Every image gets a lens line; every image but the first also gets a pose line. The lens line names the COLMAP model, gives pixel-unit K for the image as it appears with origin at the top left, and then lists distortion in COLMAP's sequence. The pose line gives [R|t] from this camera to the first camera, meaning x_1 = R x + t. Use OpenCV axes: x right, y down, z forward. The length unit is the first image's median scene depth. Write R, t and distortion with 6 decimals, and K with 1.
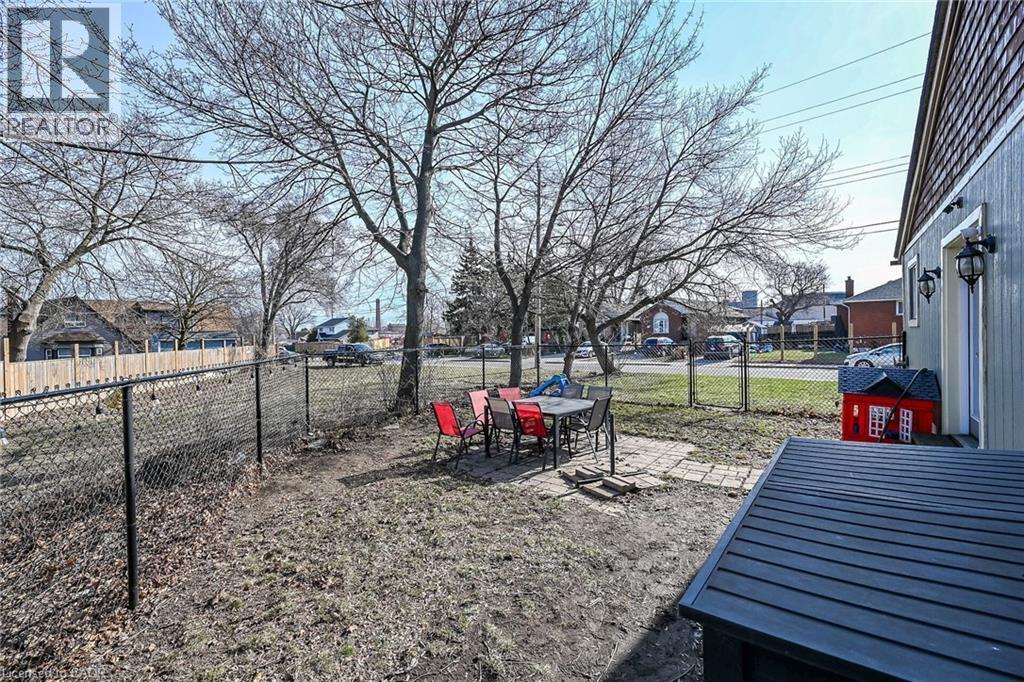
lens RADIAL K [[424.3, 0, 513.5], [0, 424.3, 330.8], [0, 0, 1]] dist [-0.001304, -0.000260]
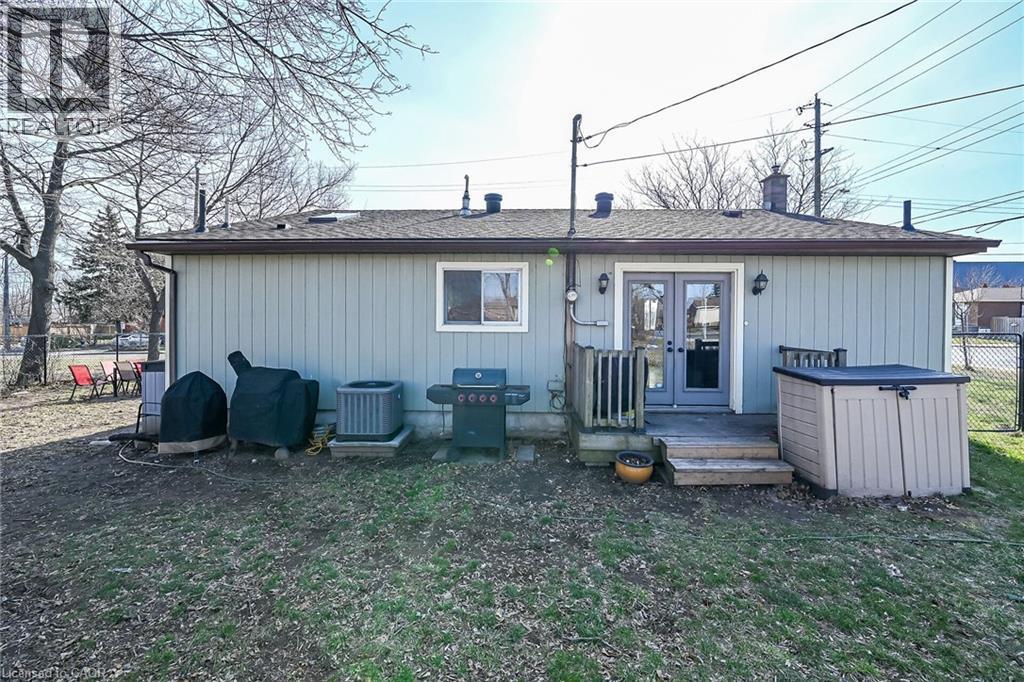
lens RADIAL K [[424.3, 0, 513.5], [0, 424.3, 330.8], [0, 0, 1]] dist [-0.001304, -0.000260]
pose [[0.787704, 0.011360, 0.615949, 0.068756], [-0.022519, 0.999693, 0.010361, -0.010251], [-0.615642, -0.022032, 0.787718, -0.615737]]
